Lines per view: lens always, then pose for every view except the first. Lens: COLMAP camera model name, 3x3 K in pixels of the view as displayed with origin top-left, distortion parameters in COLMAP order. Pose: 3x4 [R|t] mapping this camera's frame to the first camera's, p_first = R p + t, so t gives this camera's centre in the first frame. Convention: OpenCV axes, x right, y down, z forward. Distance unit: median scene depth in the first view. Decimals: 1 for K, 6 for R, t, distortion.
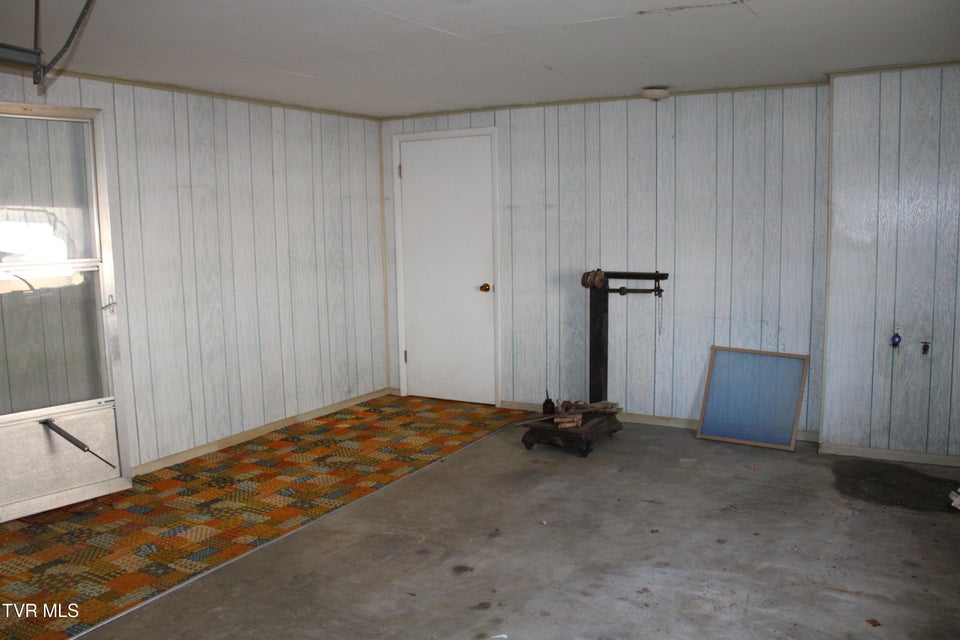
lens RADIAL K [[799.6, 0, 480.0], [0, 799.6, 320.0], [0, 0, 1]] dist [-0.157407, 0.135332]
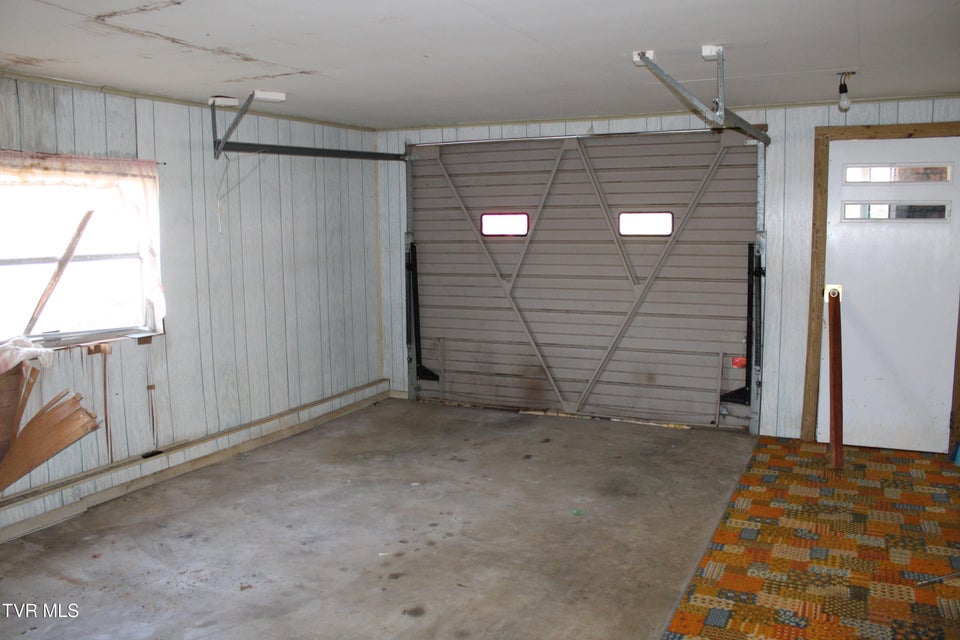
lens RADIAL K [[799.6, 0, 480.0], [0, 799.6, 320.0], [0, 0, 1]] dist [-0.157407, 0.135332]
pose [[-0.997295, 0.033973, -0.065177, -0.054373], [0.017429, 0.970784, 0.239320, -0.256826], [0.071403, 0.237537, -0.968751, 1.938004]]
